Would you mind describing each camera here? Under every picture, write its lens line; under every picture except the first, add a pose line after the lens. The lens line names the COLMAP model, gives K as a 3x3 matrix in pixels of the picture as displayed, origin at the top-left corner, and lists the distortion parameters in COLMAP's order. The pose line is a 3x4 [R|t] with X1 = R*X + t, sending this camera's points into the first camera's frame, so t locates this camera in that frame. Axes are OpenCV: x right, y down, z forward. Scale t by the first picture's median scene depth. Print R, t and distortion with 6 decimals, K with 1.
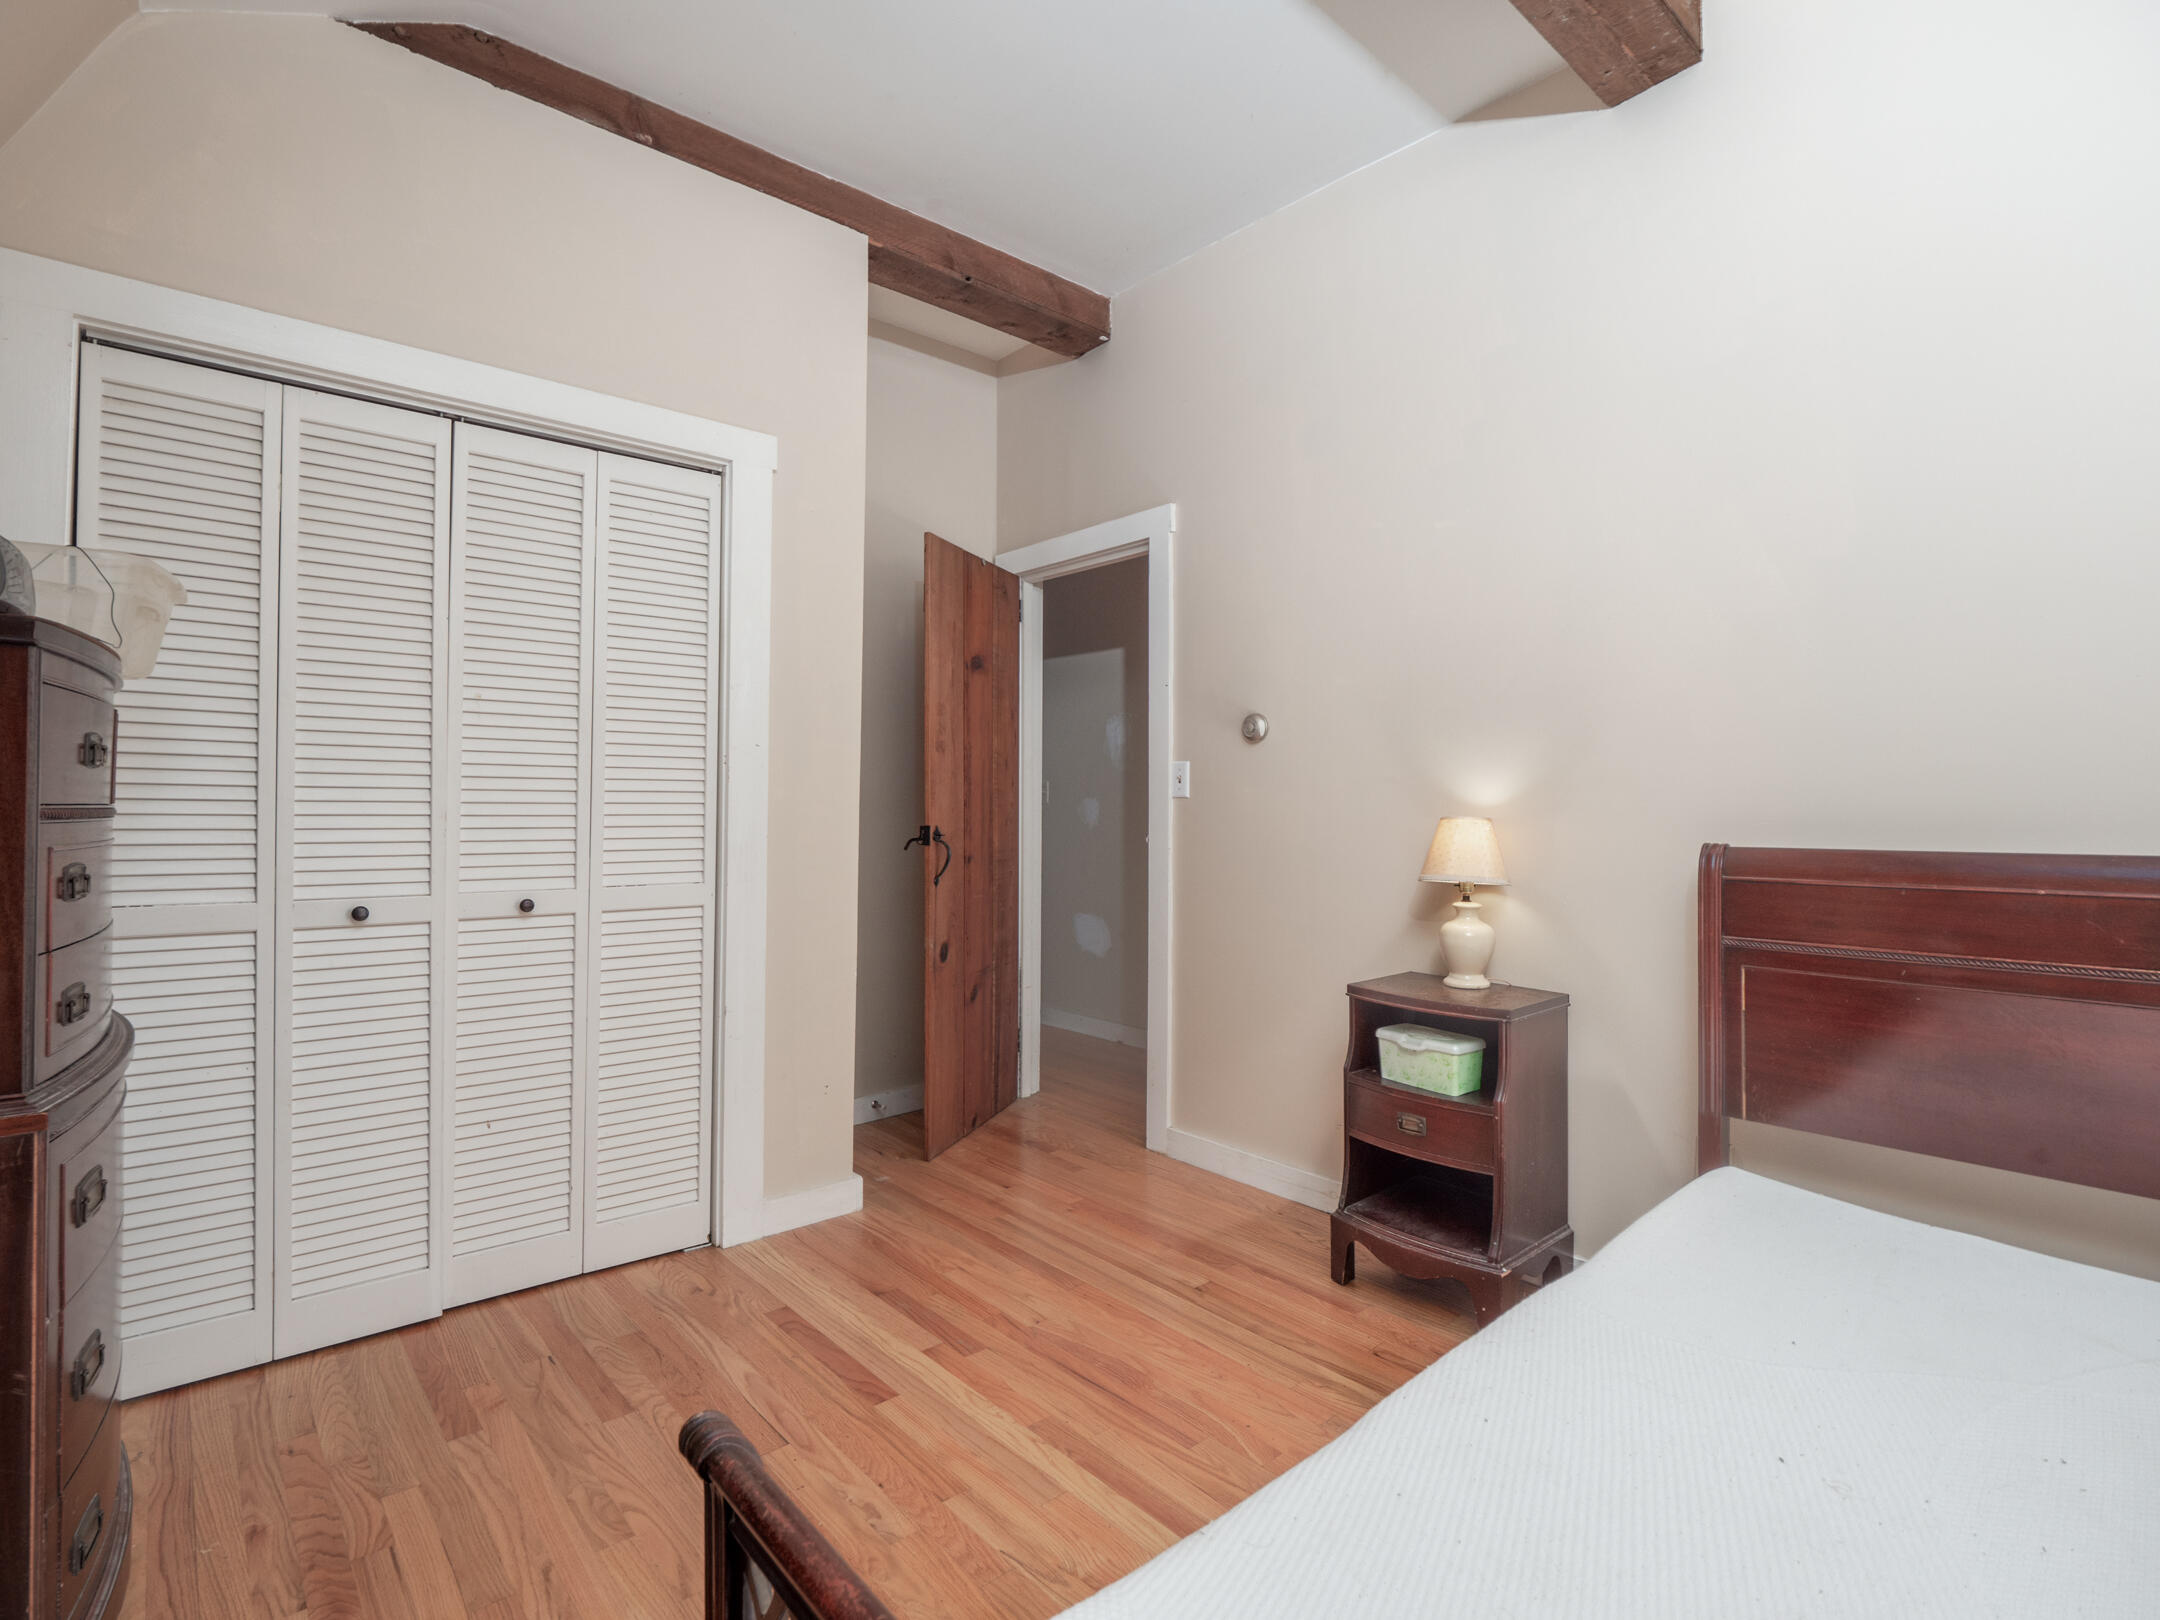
lens RADIAL K [[1072.7, 0, 1066.6], [0, 1072.7, 784.2], [0, 0, 1]] dist [-0.003707, -0.000155]
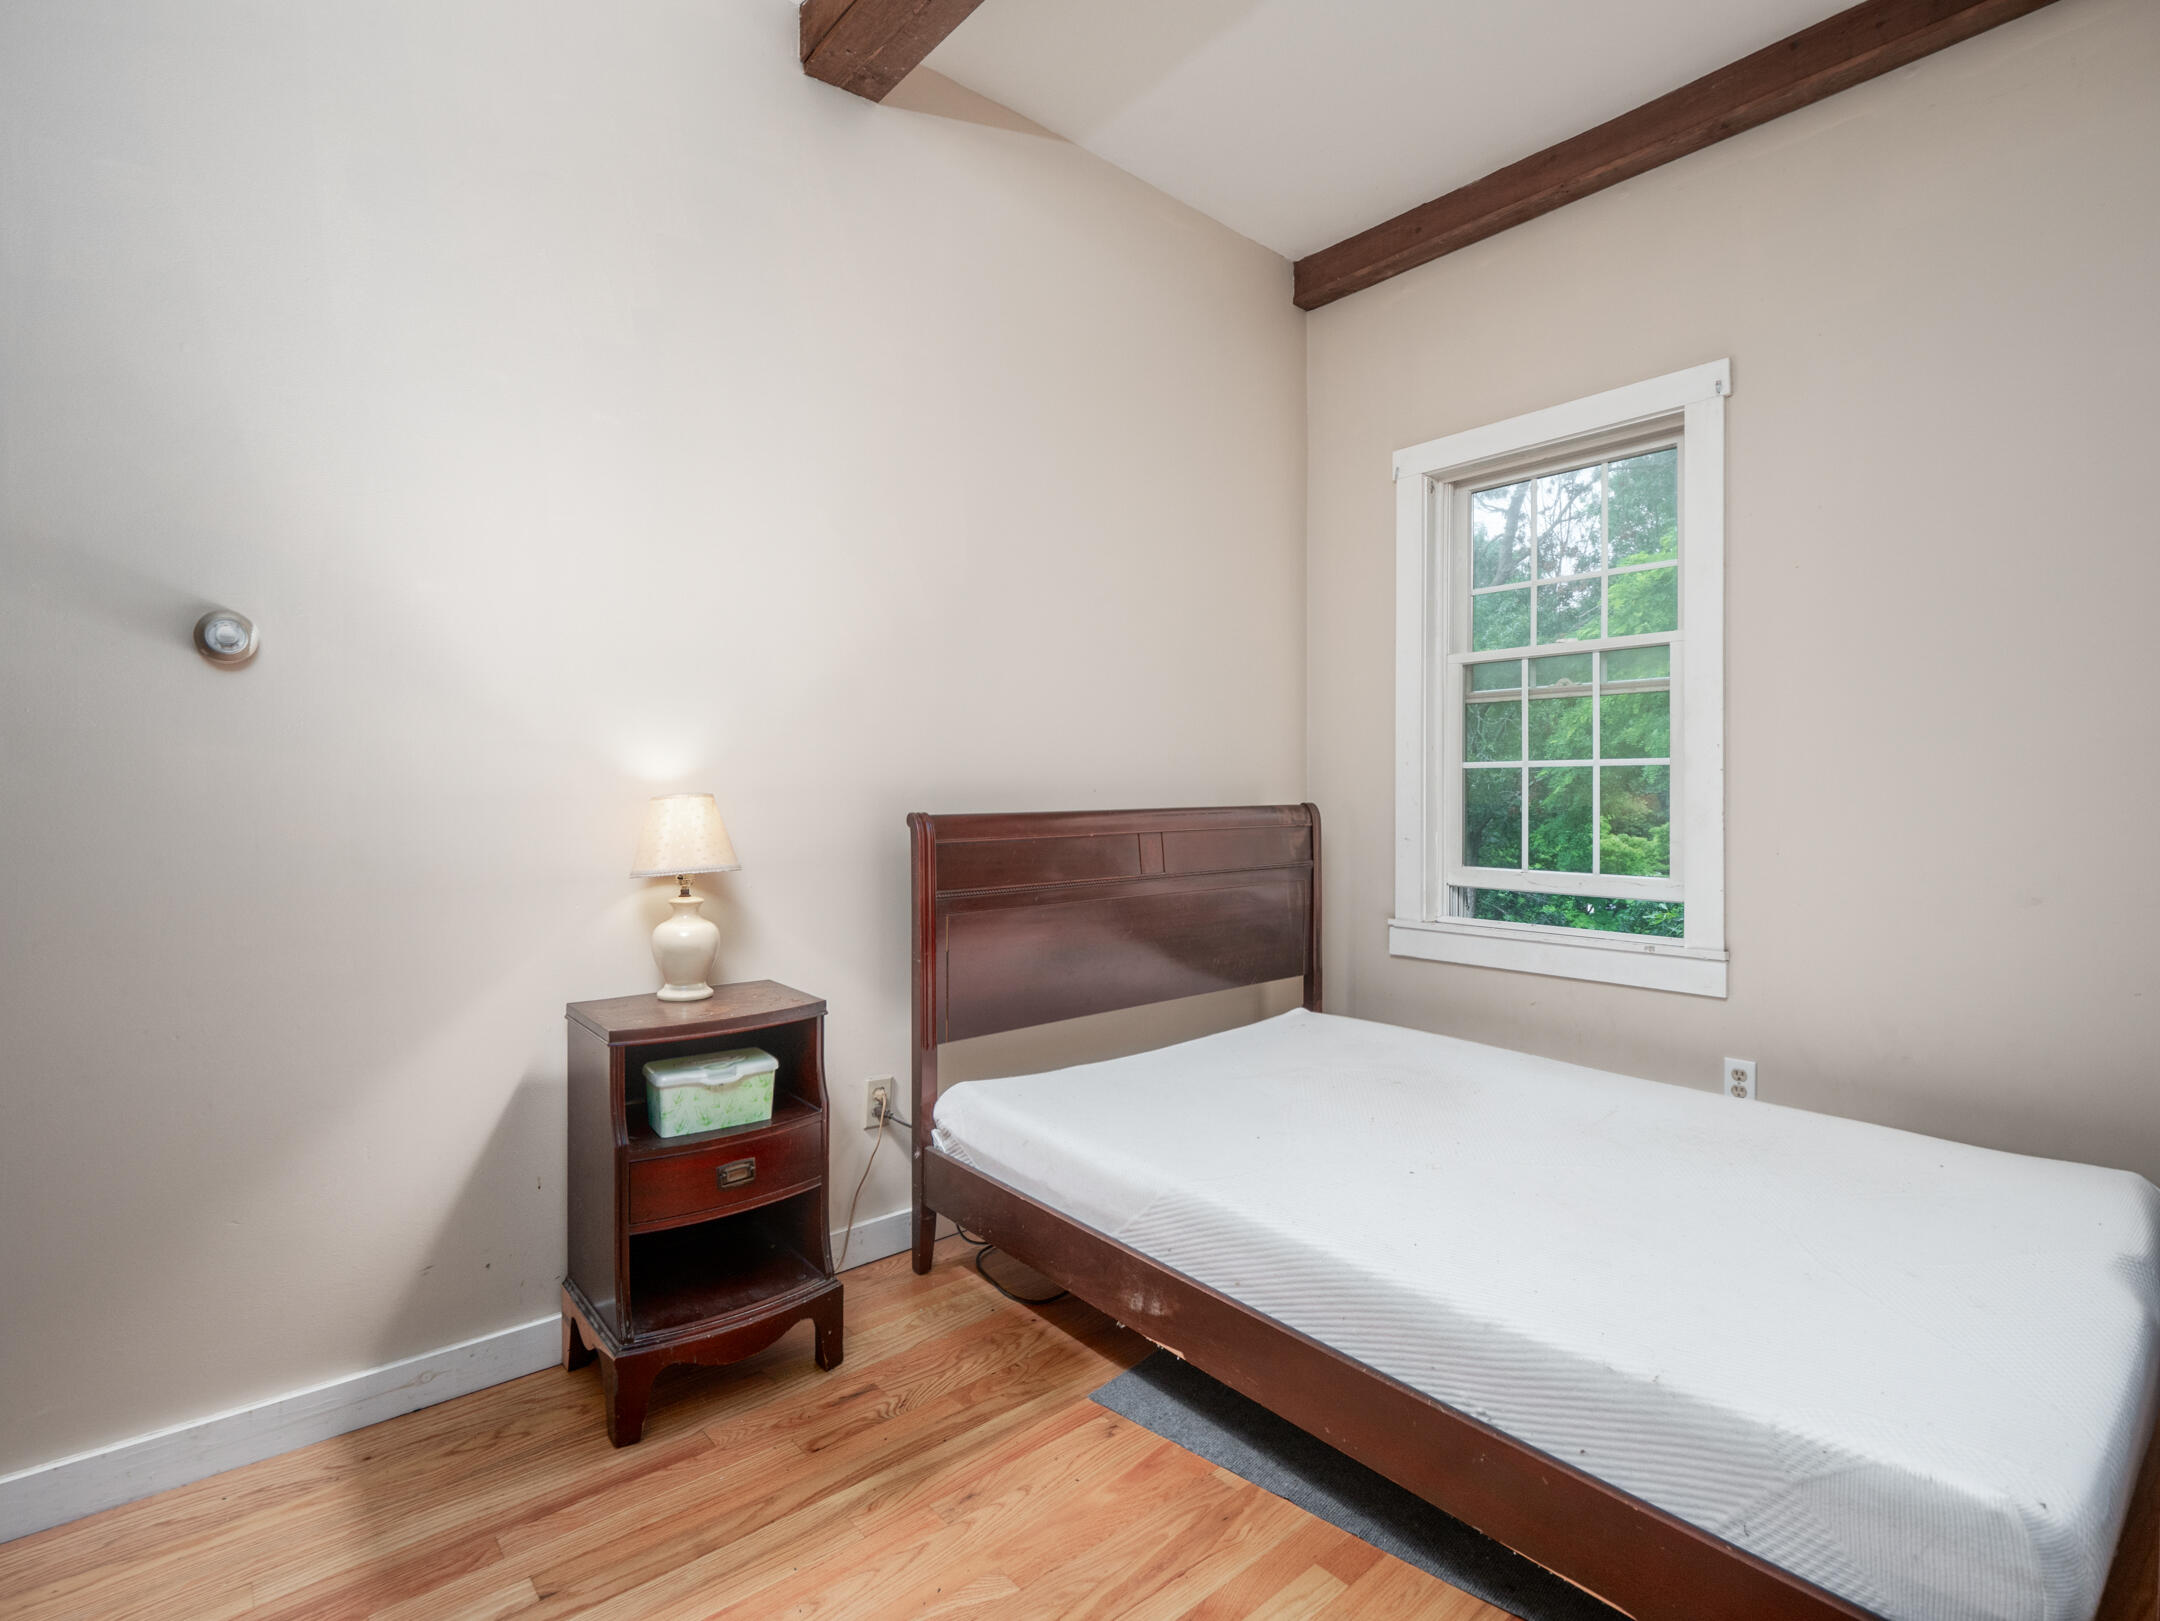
lens RADIAL K [[1072.7, 0, 1066.6], [0, 1072.7, 784.7], [0, 0, 1]] dist [-0.003707, -0.000155]
pose [[0.007340, -0.005247, 0.999959, -0.485566], [-0.021170, 0.999761, 0.005401, 0.013811], [-0.999749, -0.021209, 0.007227, 0.750582]]
